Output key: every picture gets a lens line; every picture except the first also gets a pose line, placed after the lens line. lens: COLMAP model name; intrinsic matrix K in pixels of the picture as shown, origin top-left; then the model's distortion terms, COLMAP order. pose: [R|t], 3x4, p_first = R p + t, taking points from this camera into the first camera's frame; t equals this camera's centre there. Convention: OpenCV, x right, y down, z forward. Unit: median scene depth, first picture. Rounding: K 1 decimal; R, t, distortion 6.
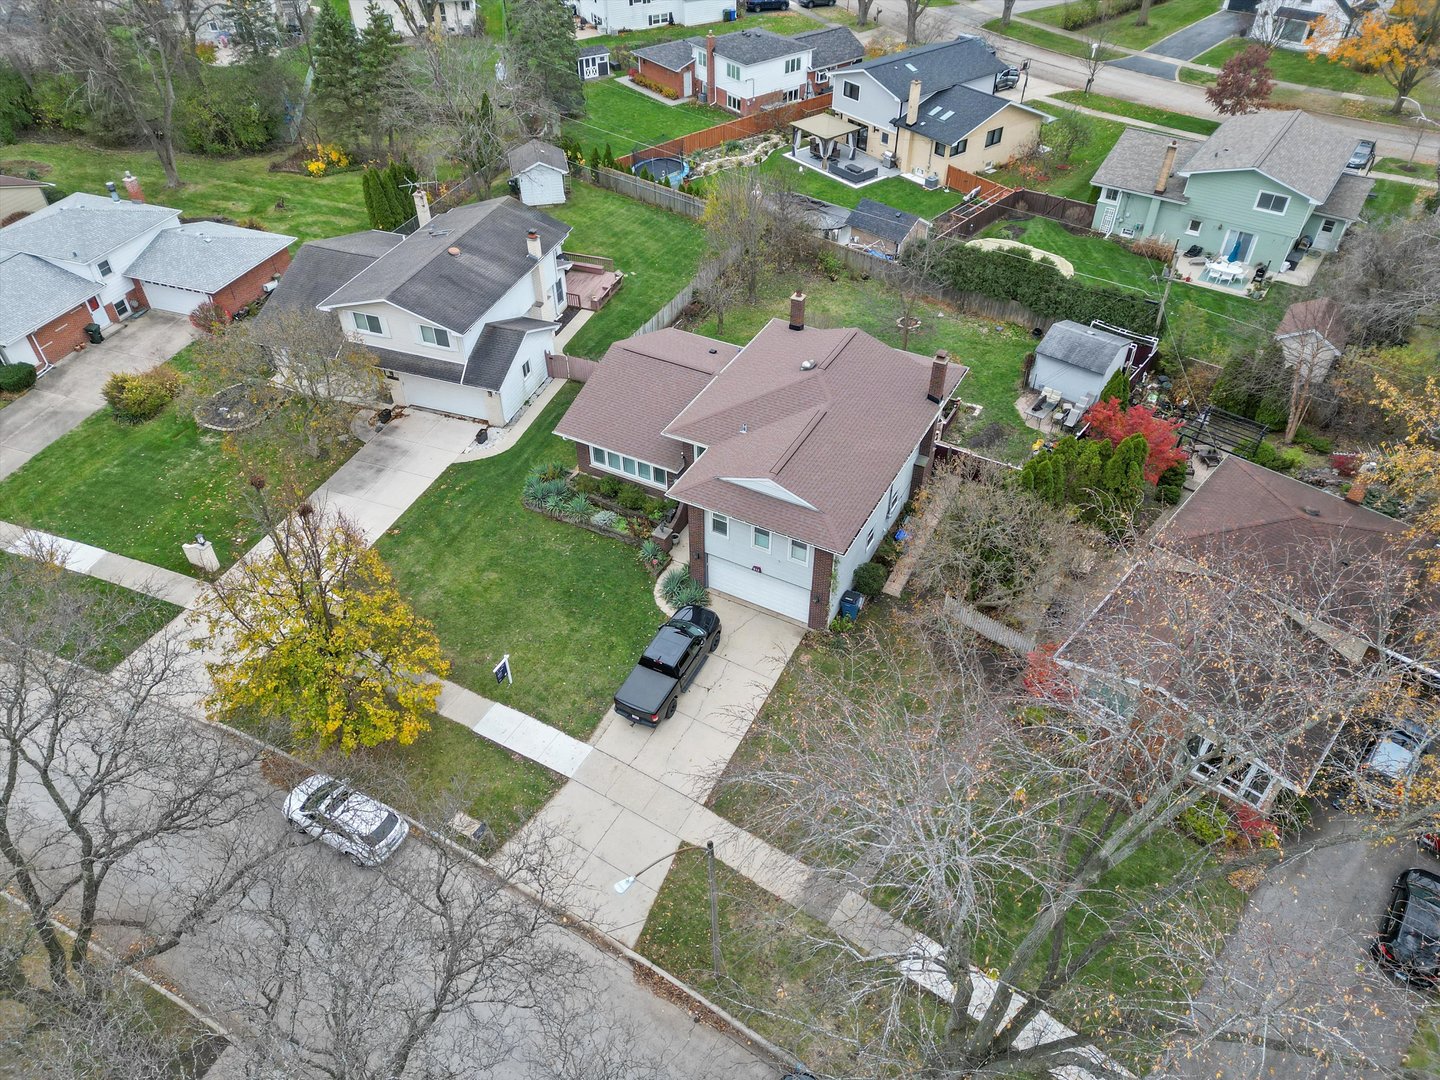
lens RADIAL K [[994.7, 0, 719.8], [0, 994.7, 541.3], [0, 0, 1]] dist [0.043656, -0.025787]
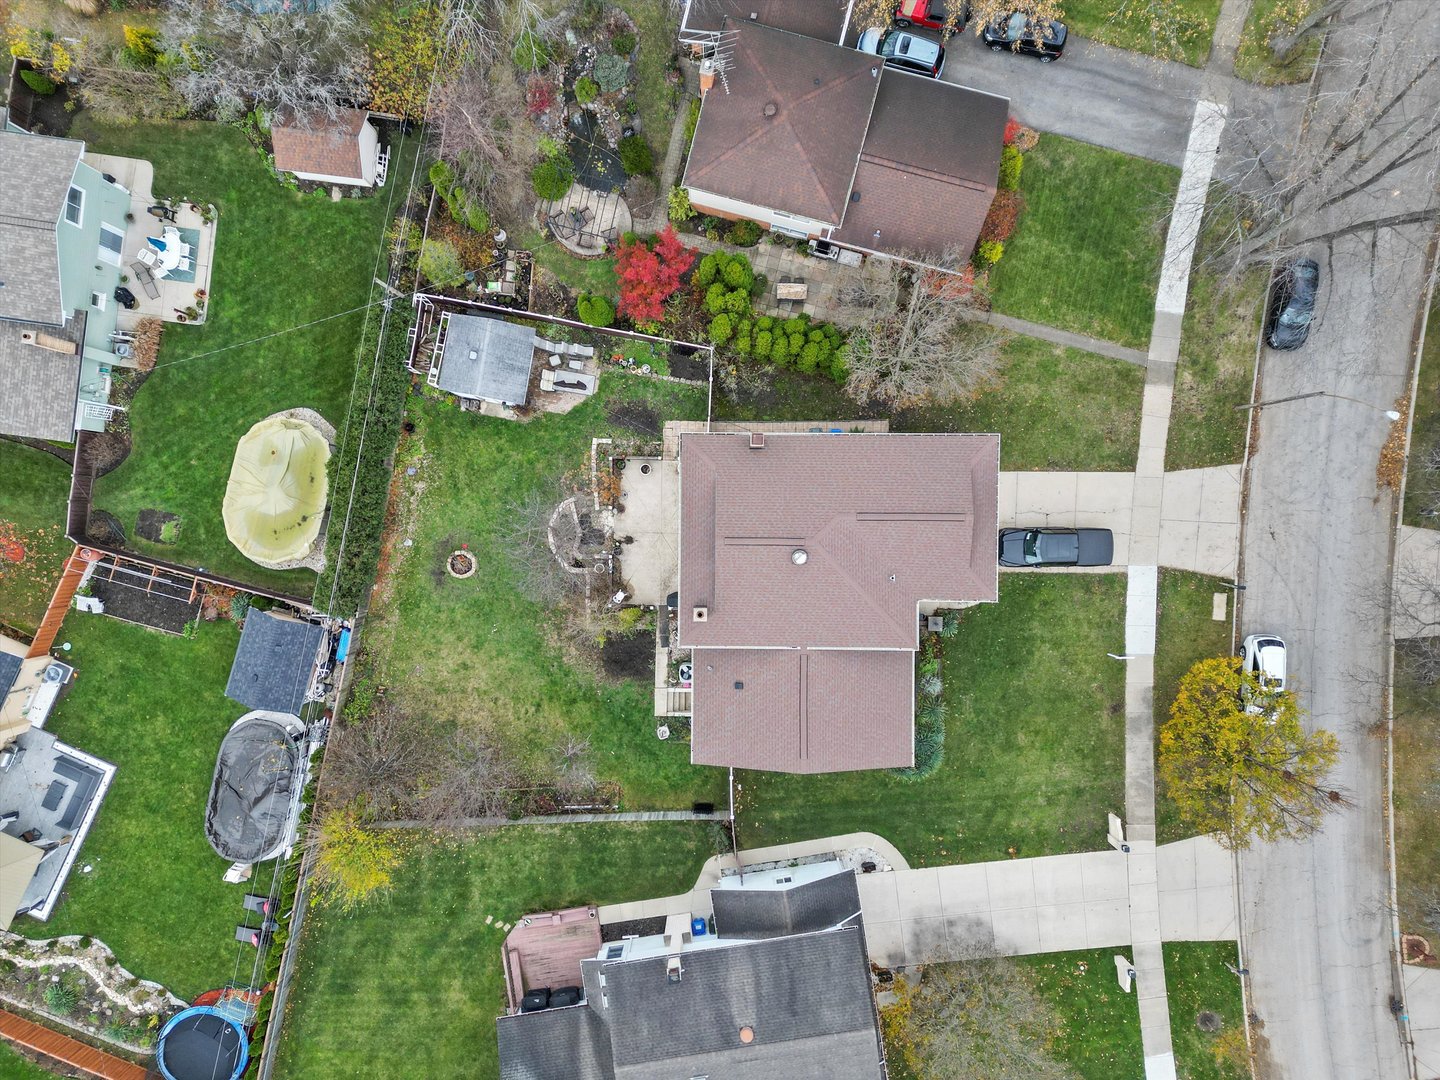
lens RADIAL K [[994.7, 0, 719.1], [0, 994.7, 534.9], [0, 0, 1]] dist [0.043656, -0.025787]
pose [[-0.462811, -0.886445, -0.004642, 0.128022], [0.593385, -0.313687, 0.741279, -0.814844], [-0.658559, 0.340317, 0.671181, 0.303885]]
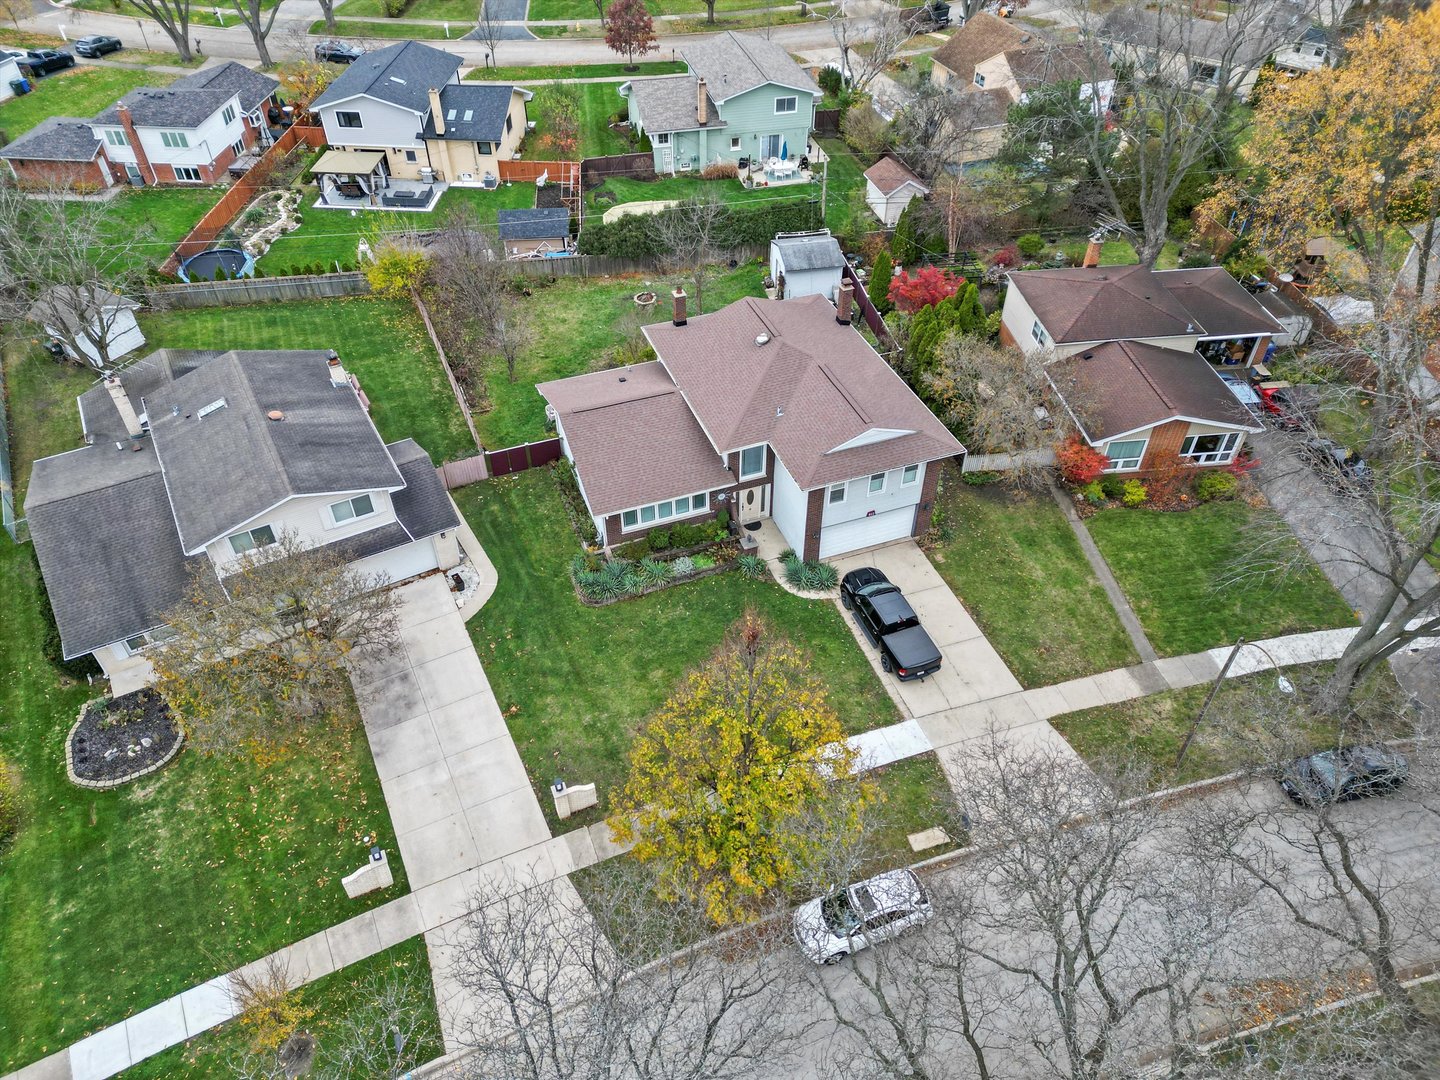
lens RADIAL K [[994.7, 0, 718.3], [0, 994.7, 542.1], [0, 0, 1]] dist [0.043656, -0.025787]
pose [[0.659097, -0.506659, 0.555776, -0.538954], [0.496146, 0.848310, 0.184959, -0.178548], [-0.565182, 0.153840, 0.810495, 0.164565]]
